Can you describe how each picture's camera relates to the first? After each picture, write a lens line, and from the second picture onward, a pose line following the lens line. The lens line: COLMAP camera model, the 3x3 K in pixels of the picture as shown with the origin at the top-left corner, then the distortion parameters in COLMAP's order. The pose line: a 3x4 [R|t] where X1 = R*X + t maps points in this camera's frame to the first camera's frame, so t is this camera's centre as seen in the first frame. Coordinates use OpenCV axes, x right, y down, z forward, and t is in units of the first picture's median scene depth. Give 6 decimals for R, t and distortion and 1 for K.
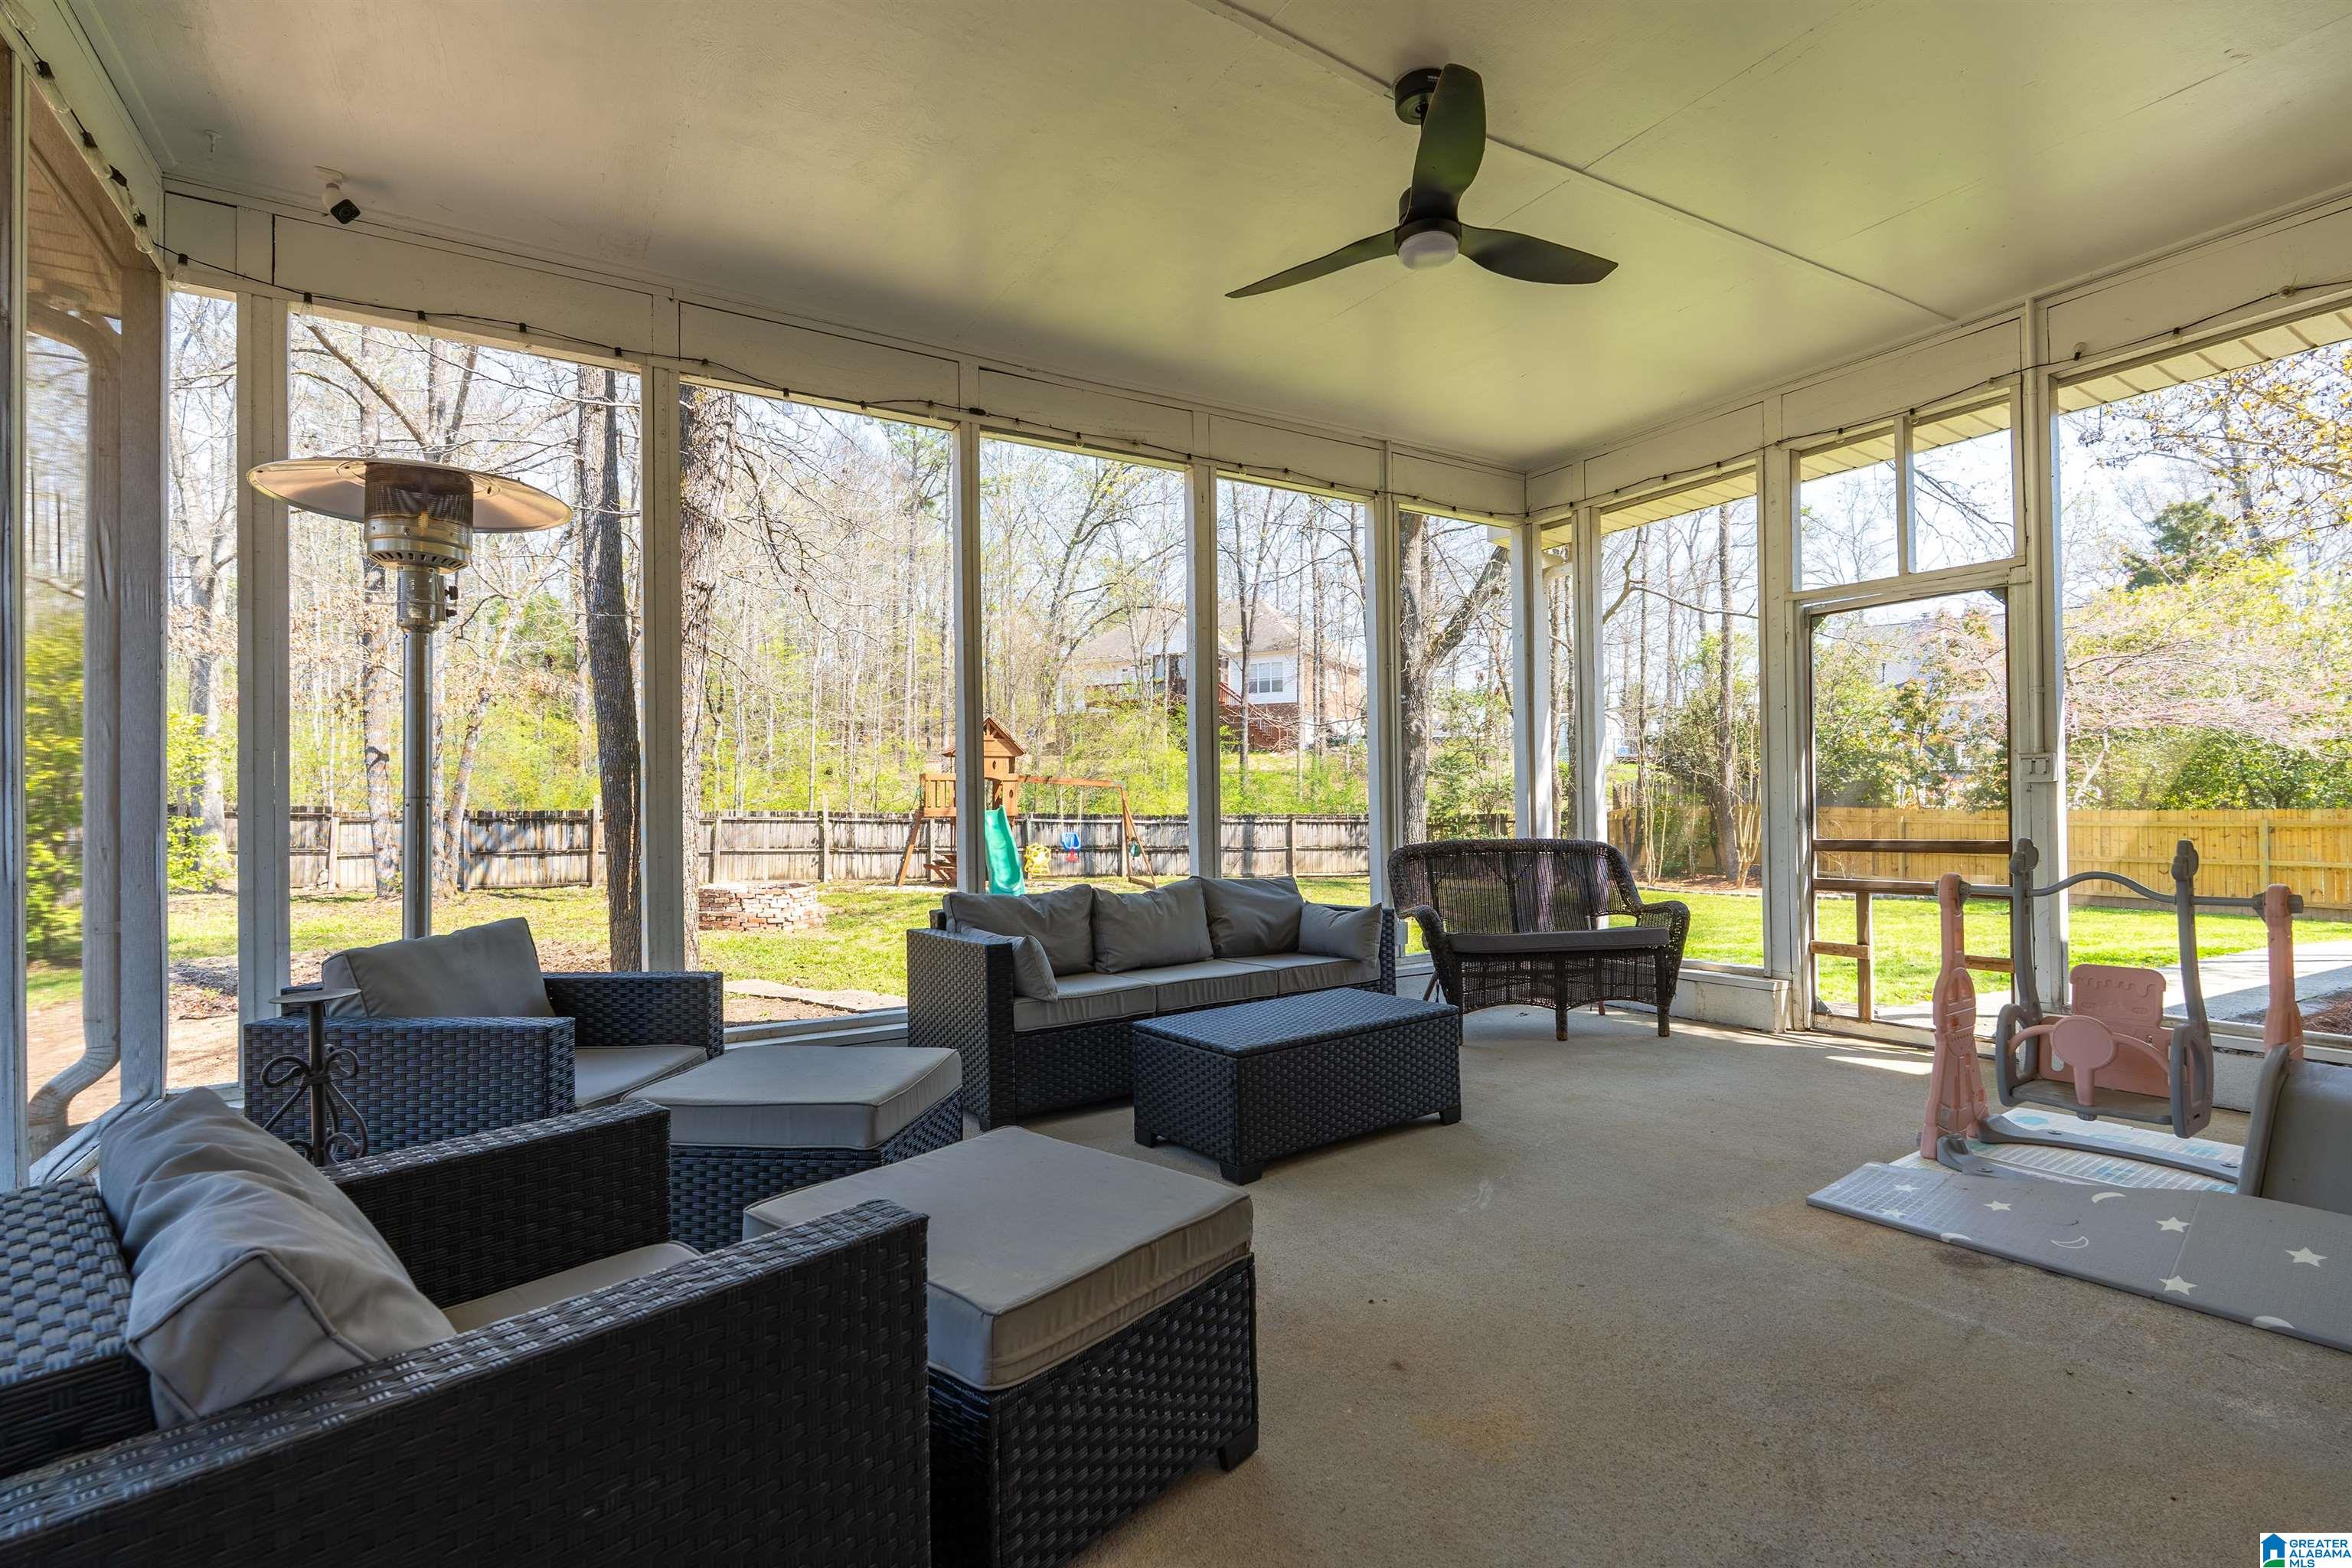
lens RADIAL K [[1095.3, 0, 1175.0], [0, 1095.3, 792.6], [0, 0, 1]] dist [0.002591, -0.000374]
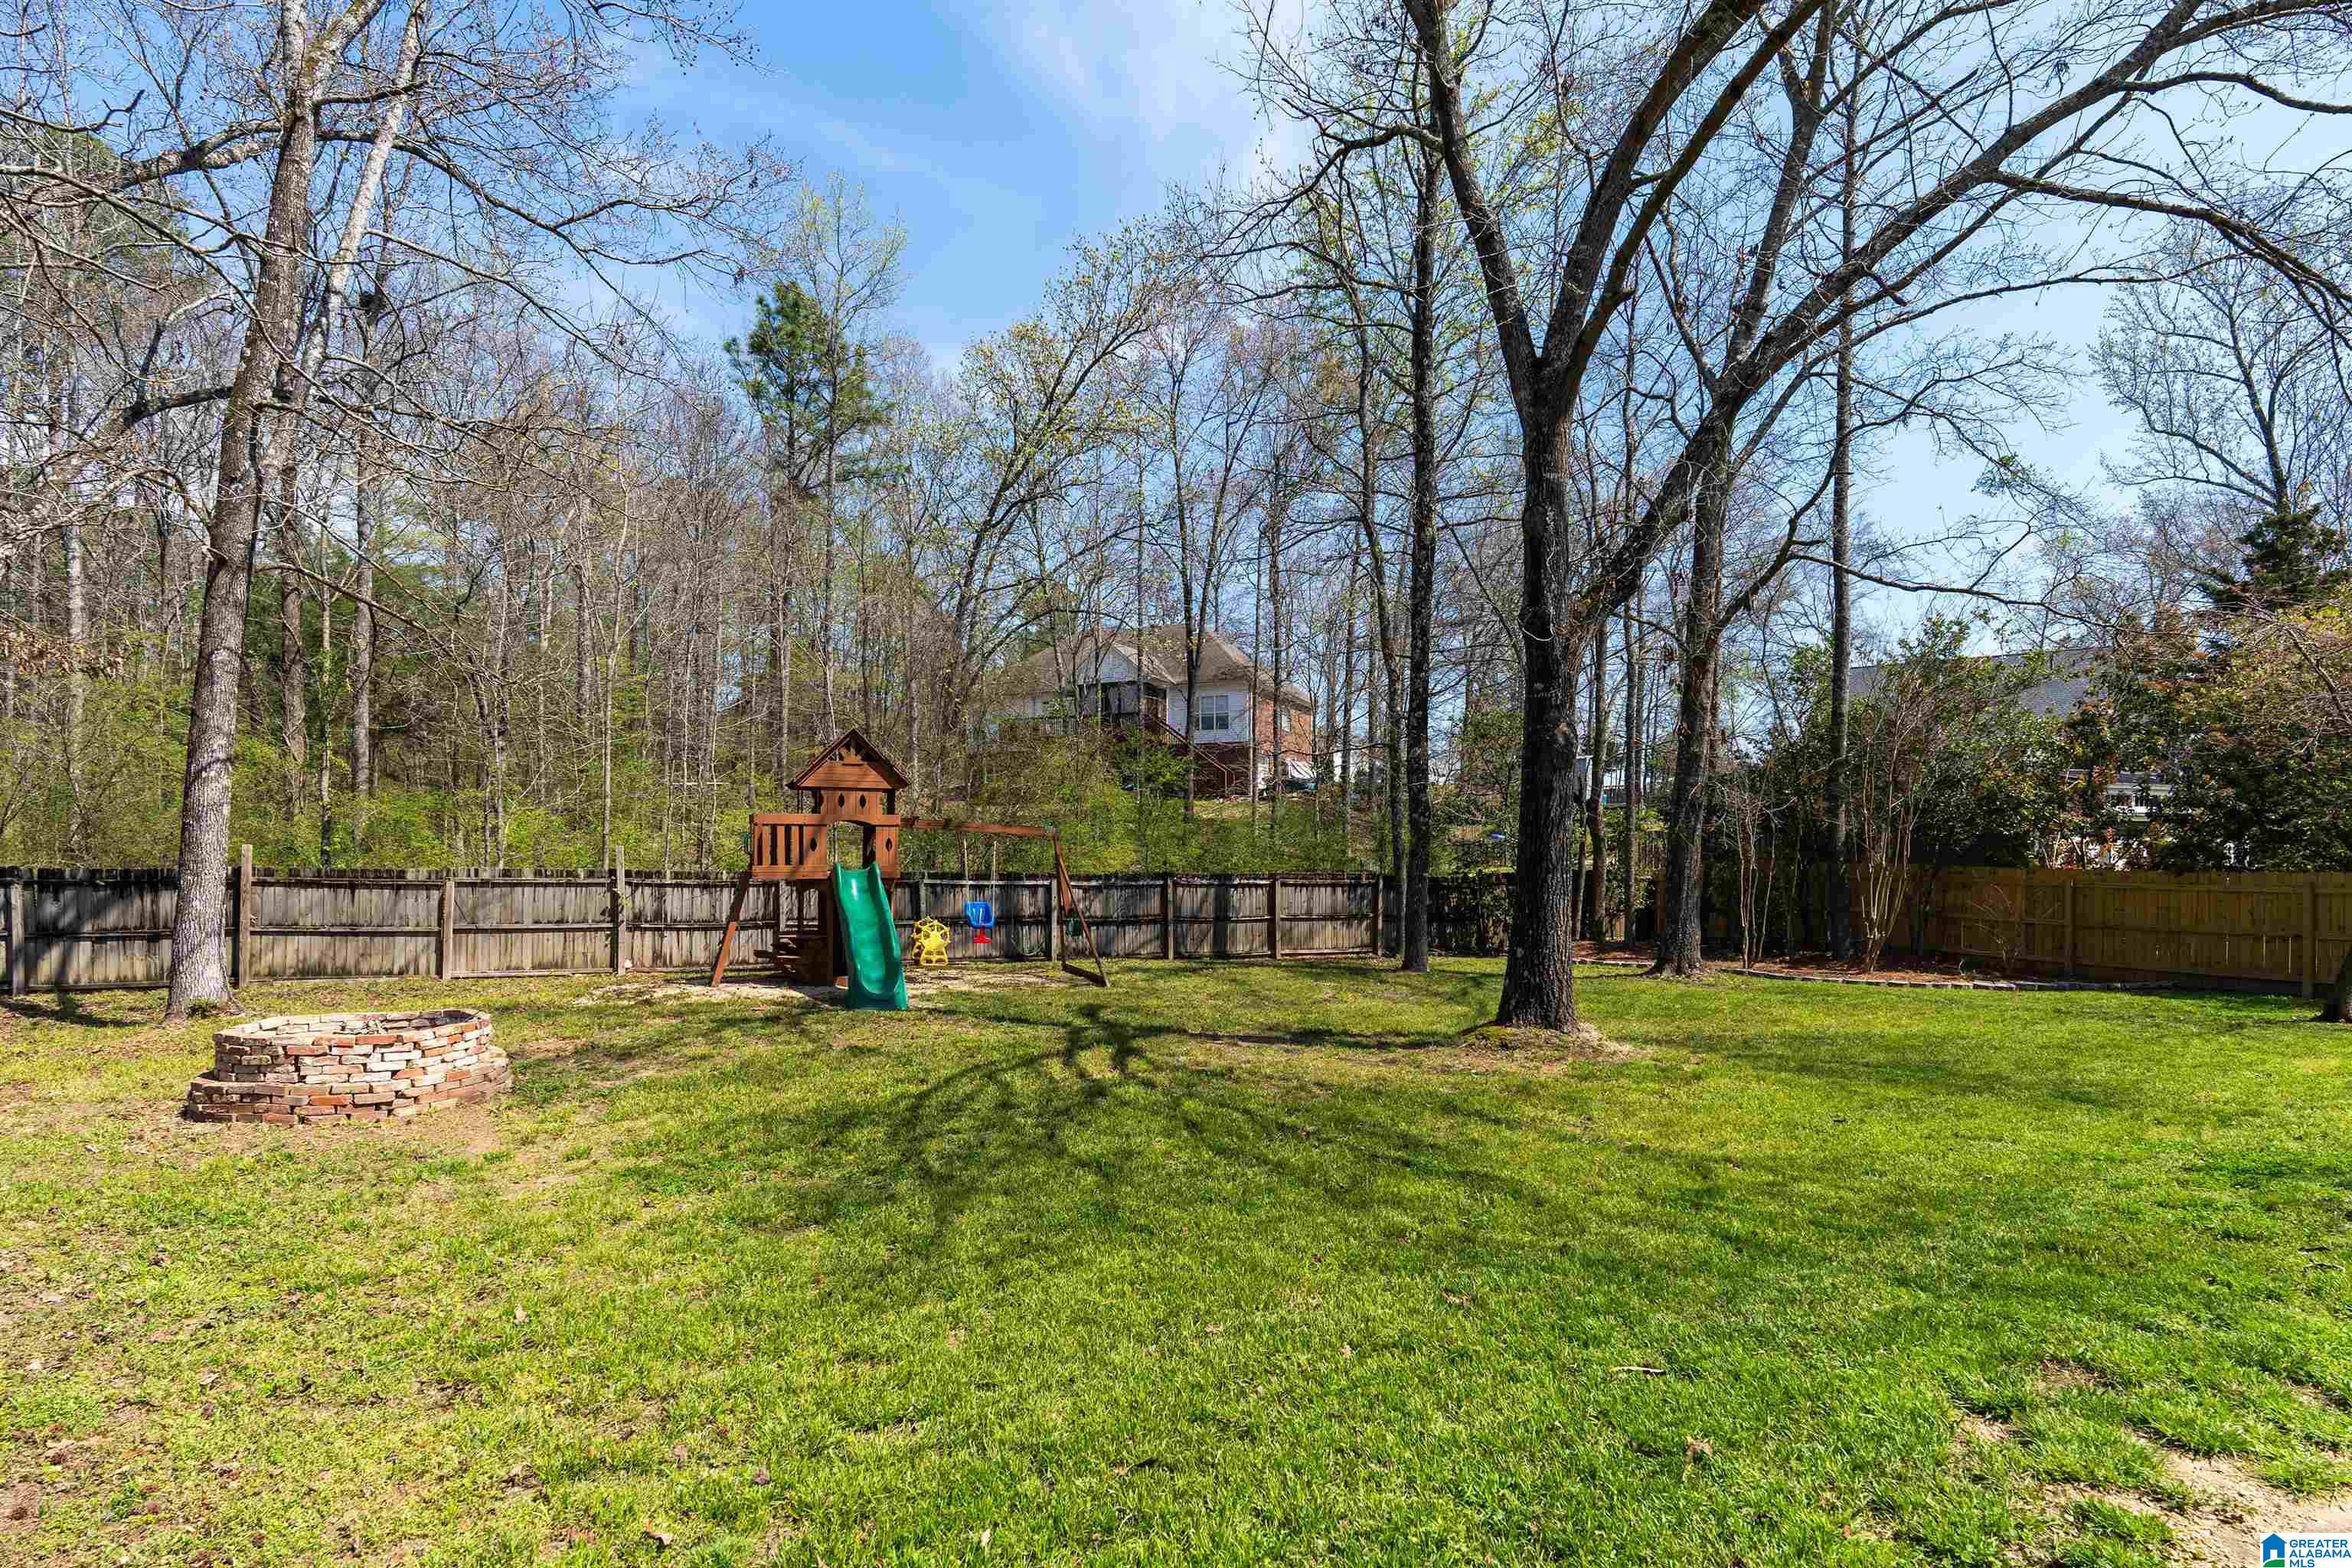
lens RADIAL K [[1043.6, 0, 1209.2], [0, 1043.6, 853.7], [0, 0, 1]] dist [-0.002445, -0.000466]
pose [[0.993104, 0.002274, 0.117214, -0.026223], [-0.003333, 0.999955, 0.008838, 0.000024], [-0.117189, -0.009168, 0.993067, 0.297493]]
